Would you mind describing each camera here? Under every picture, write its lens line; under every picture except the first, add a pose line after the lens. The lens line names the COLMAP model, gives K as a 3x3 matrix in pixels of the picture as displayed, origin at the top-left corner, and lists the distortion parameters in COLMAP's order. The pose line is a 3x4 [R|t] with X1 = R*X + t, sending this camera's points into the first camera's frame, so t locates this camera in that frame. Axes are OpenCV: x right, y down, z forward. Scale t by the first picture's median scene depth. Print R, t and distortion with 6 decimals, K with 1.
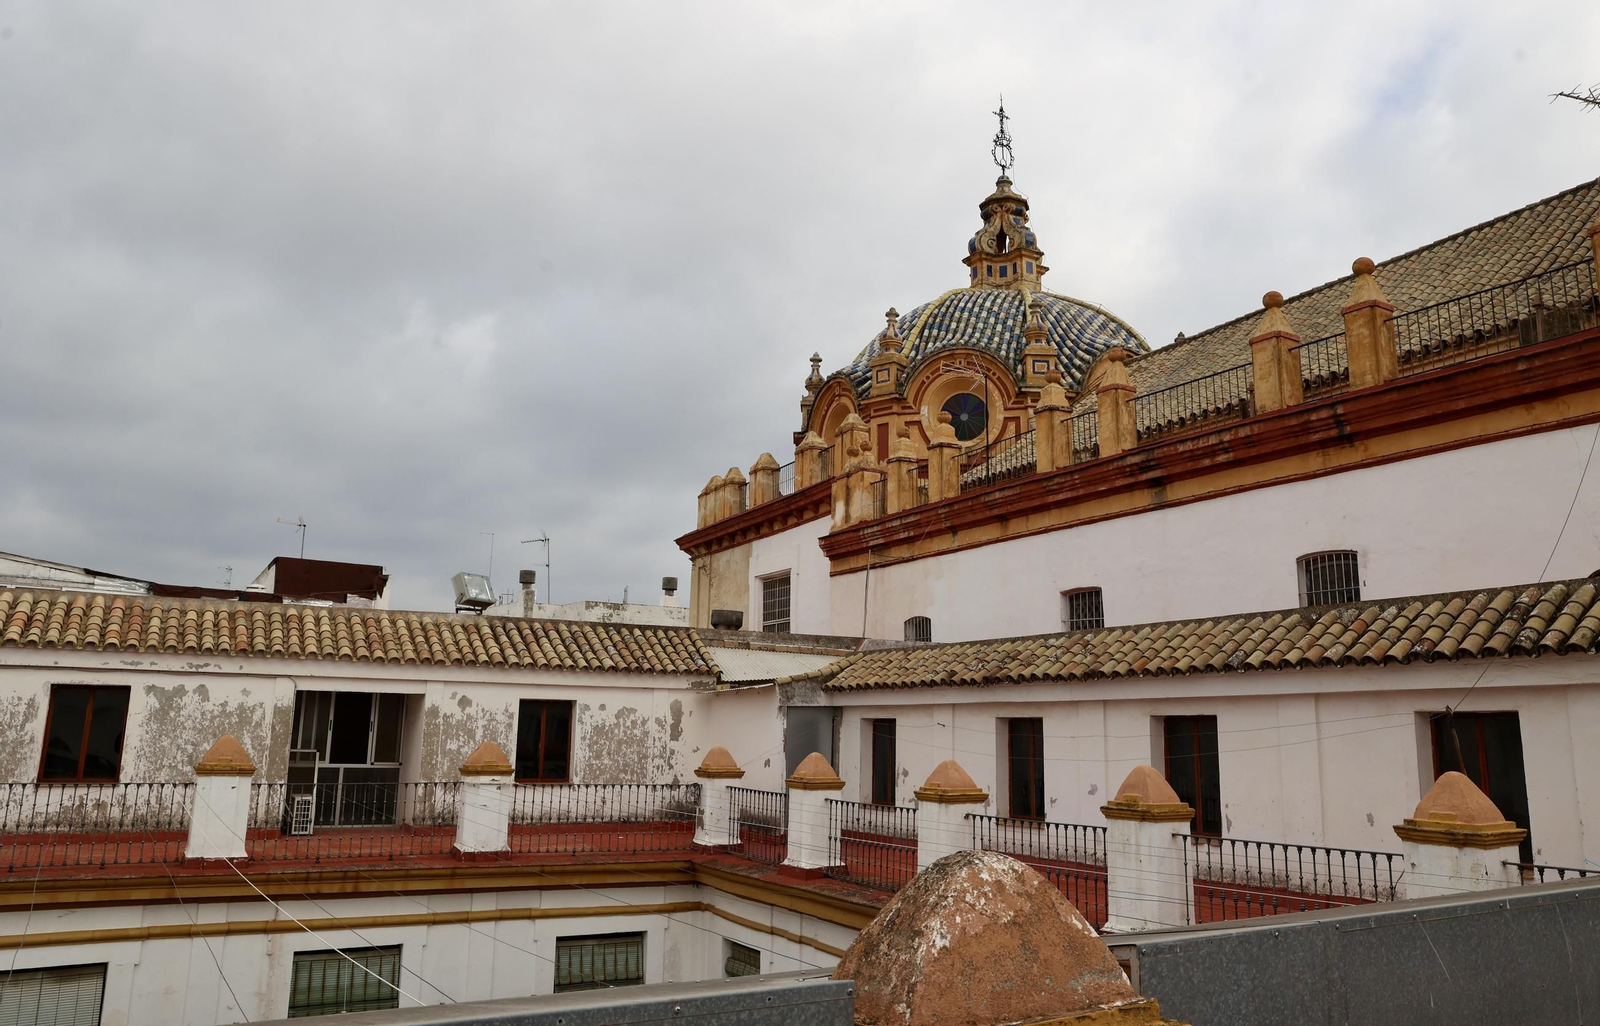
lens RADIAL K [[1182.6, 0, 855.7], [0, 1182.6, 465.7], [0, 0, 1]] dist [-0.092421, 0.072797]
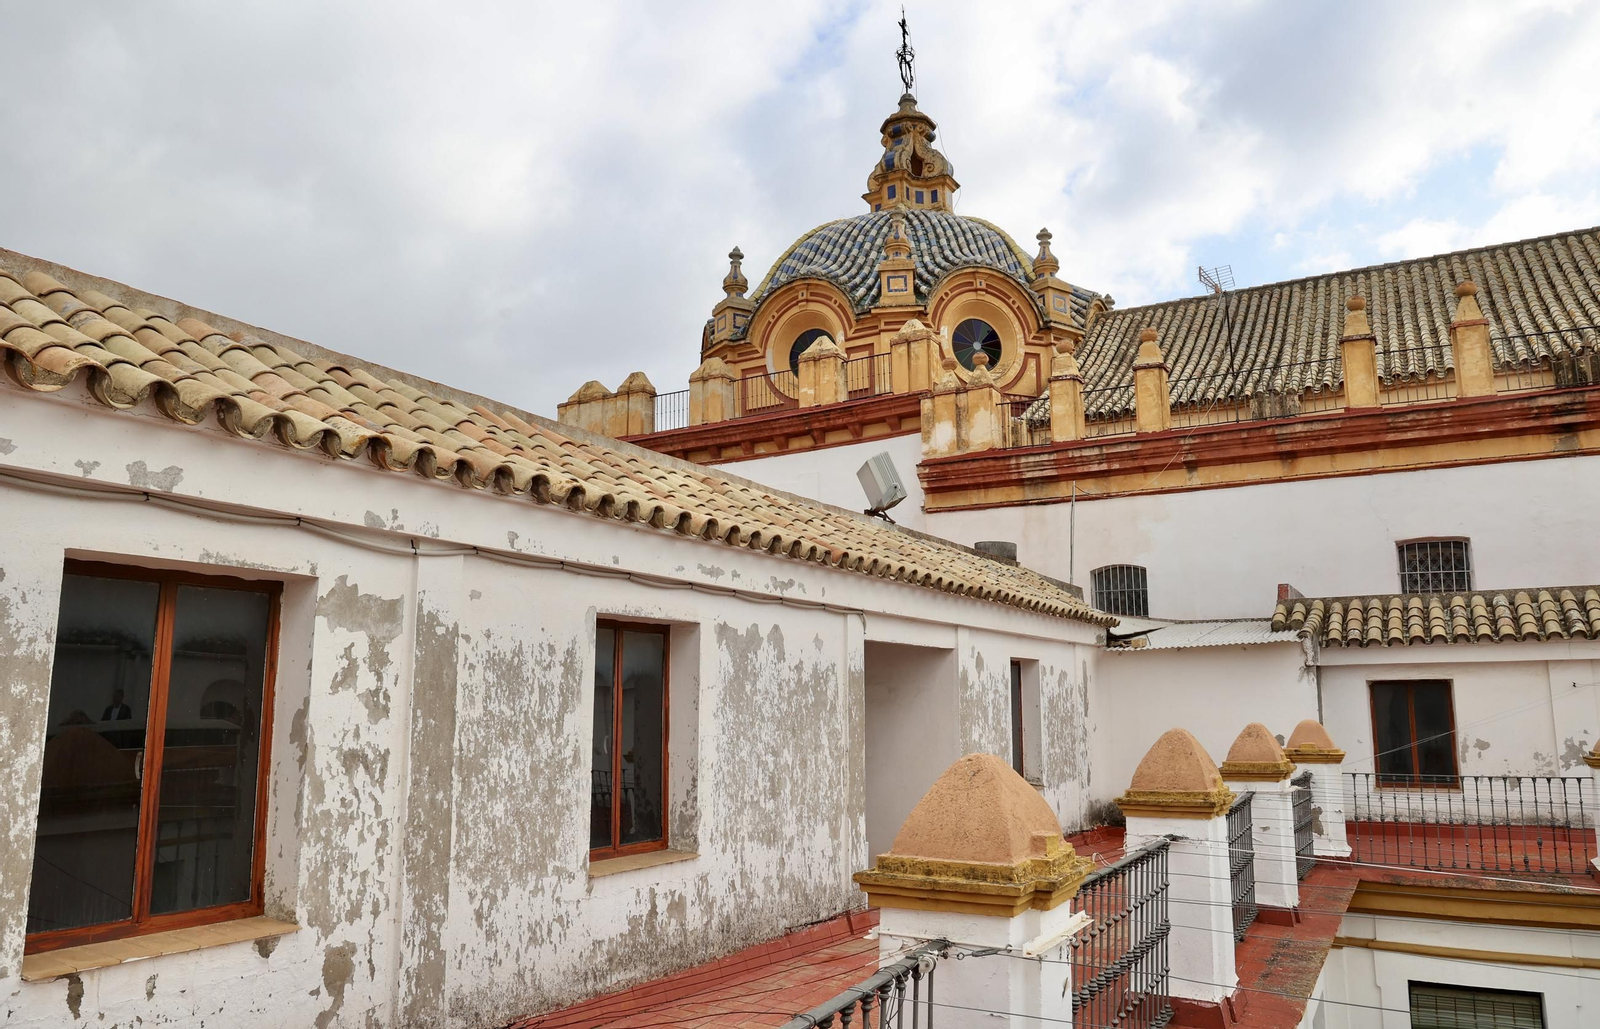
lens RADIAL K [[1137.4, 0, 804.4], [0, 1137.4, 508.3], [0, 0, 1]] dist [-0.110782, 0.065528]
pose [[0.868140, 0.073653, 0.490825, -0.770817], [-0.098315, 0.994851, 0.024605, 0.128579], [-0.486485, -0.069616, 0.870911, 0.590661]]
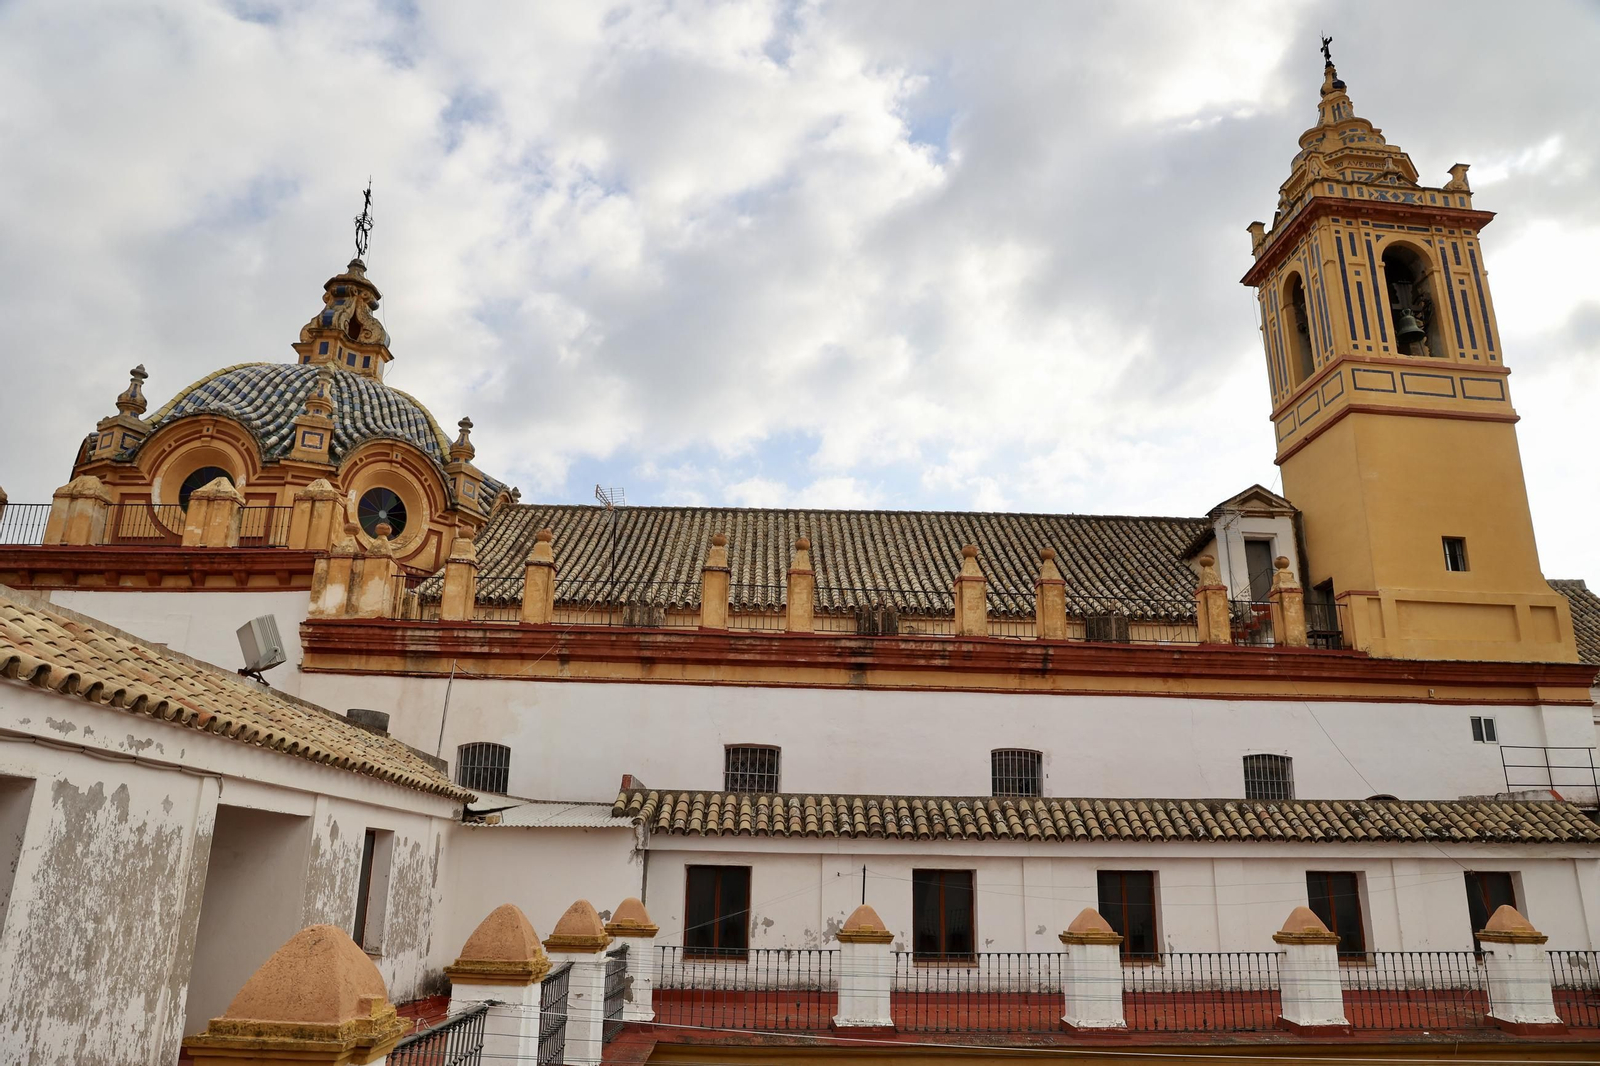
lens RADIAL K [[1085.2, 0, 806.9], [0, 1085.2, 540.6], [0, 0, 1]] dist [-0.093208, 0.060468]
pose [[0.472866, 0.262570, 0.841103, -0.800227], [-0.202978, 0.961356, -0.185996, 0.117575], [-0.857437, -0.082774, 0.507888, 0.556165]]
